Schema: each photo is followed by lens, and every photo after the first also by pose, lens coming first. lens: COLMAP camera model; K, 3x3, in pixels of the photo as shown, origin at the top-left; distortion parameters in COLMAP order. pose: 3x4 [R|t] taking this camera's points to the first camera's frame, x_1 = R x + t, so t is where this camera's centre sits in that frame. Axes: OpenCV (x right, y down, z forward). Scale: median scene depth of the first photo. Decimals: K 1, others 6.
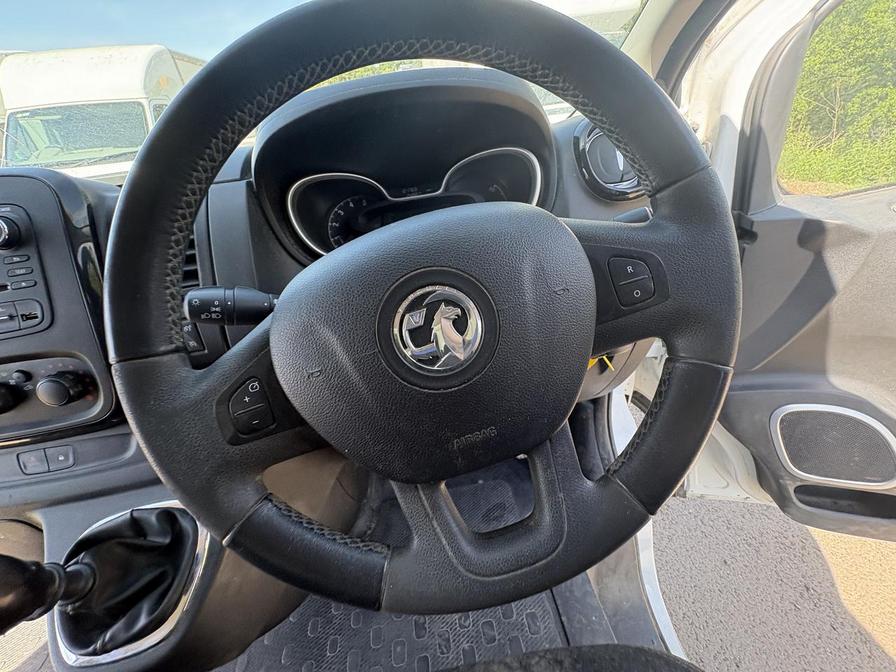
lens RADIAL K [[359.7, 0, 460.2], [0, 359.7, 348.6], [0, 0, 1]] dist [-0.000575, -0.000060]
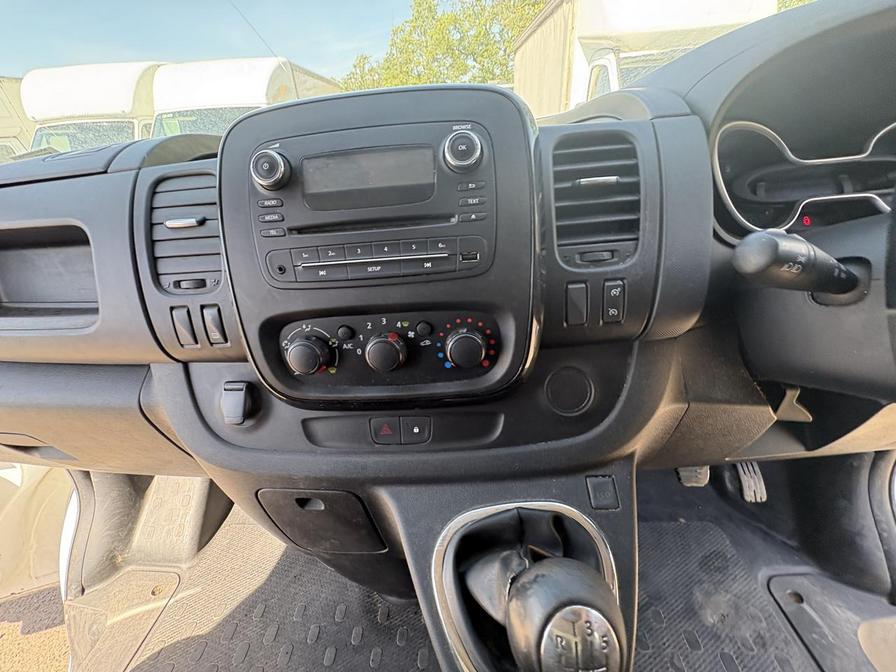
lens RADIAL K [[357.3, 0, 444.9], [0, 357.3, 350.2], [0, 0, 1]] dist [-0.000104, 0.000319]
pose [[0.984081, 0.114239, -0.136136, -1.027178], [-0.118549, 0.992659, -0.023955, 0.138820], [0.132400, 0.039712, 0.990400, 0.171637]]
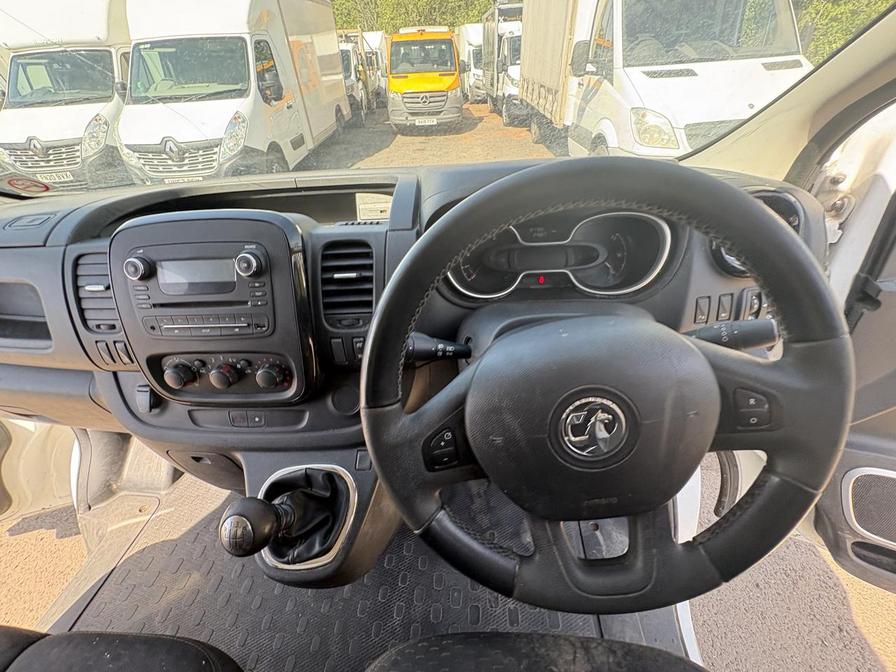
lens RADIAL K [[363.1, 0, 453.2], [0, 363.1, 344.3], [0, 0, 1]] dist [-0.001616, 0.000221]
pose [[0.979180, 0.154892, -0.131206, -0.261297], [-0.139529, 0.983019, 0.119188, -0.265551], [0.147439, -0.098399, 0.984164, -0.240886]]
